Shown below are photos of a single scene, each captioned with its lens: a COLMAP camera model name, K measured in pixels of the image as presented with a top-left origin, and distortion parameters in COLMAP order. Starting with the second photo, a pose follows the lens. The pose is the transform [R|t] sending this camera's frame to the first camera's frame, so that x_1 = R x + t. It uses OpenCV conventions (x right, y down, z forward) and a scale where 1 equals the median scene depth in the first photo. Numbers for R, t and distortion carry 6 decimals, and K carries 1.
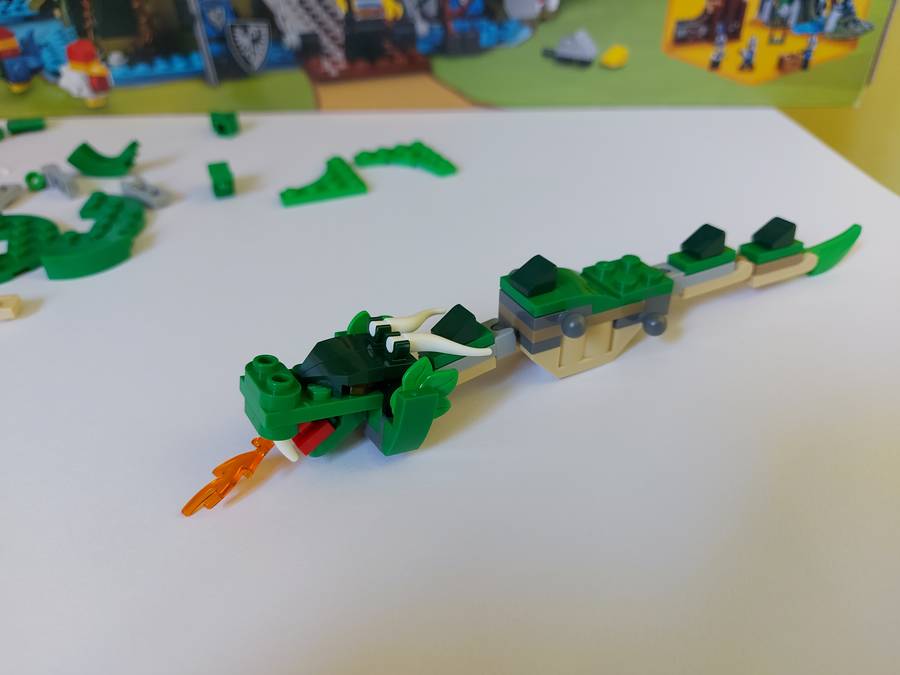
lens RADIAL K [[656.4, 0, 447.6], [0, 656.4, 336.5], [0, 0, 1]] dist [-0.027909, -0.002191]
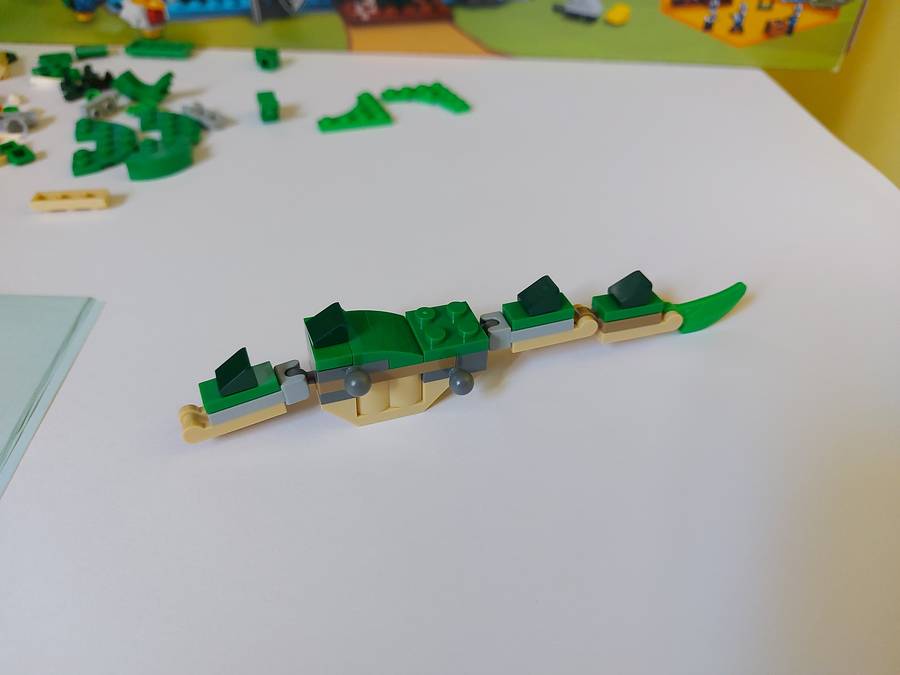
lens RADIAL K [[652.3, 0, 450.1], [0, 652.3, 336.5], [0, 0, 1]] dist [-0.020006, -0.007353]
pose [[0.998572, 0.052799, -0.008194, 0.008587], [-0.052103, 0.996217, 0.069550, 0.057715], [0.011835, -0.069023, 0.997545, -0.148200]]
